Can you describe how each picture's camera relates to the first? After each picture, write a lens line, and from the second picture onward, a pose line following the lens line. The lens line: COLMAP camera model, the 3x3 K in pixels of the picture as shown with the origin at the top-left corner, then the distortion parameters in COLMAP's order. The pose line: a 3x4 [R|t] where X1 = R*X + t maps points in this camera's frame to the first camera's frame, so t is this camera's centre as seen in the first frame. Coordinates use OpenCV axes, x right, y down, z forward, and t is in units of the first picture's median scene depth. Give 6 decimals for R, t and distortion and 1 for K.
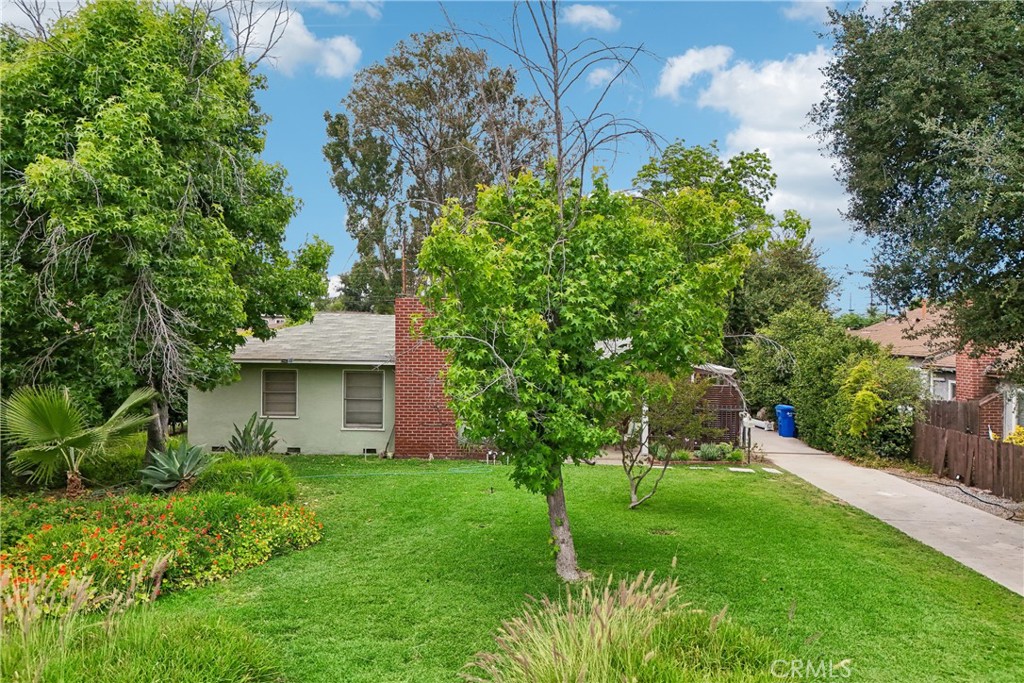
lens RADIAL K [[753.8, 0, 512.0], [0, 753.8, 341.5], [0, 0, 1]] dist [0.078419, -0.082149]
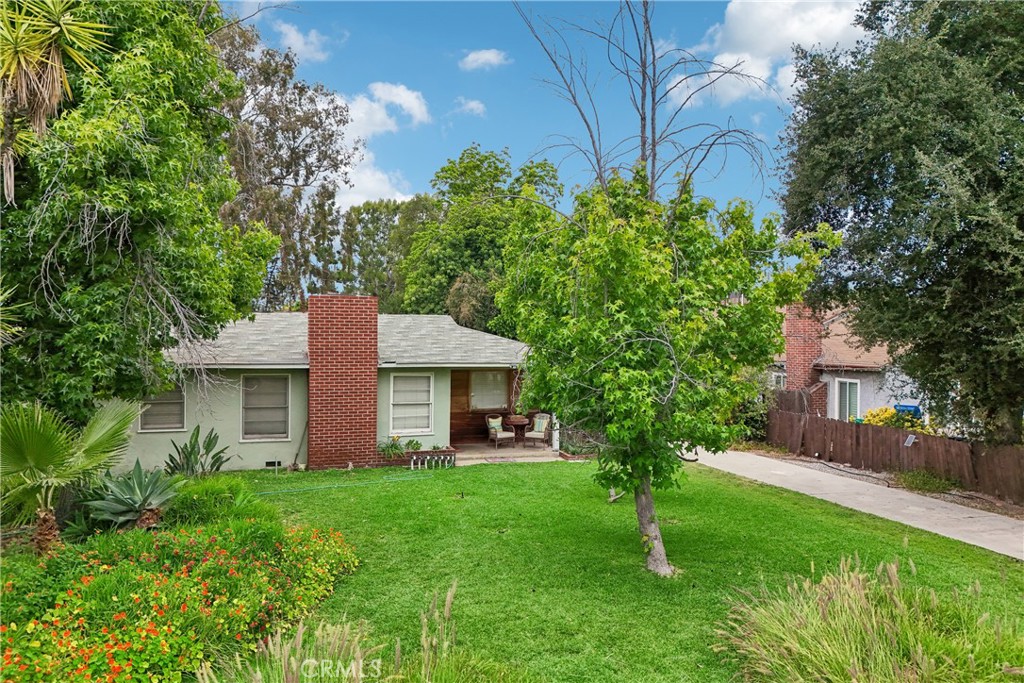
lens RADIAL K [[753.8, 0, 512.0], [0, 753.8, 341.5], [0, 0, 1]] dist [0.078419, -0.082149]
pose [[0.941602, -0.006248, 0.336671, -0.255510], [0.005754, 0.999980, 0.002465, -0.002381], [-0.336680, -0.000384, 0.941619, 0.056194]]
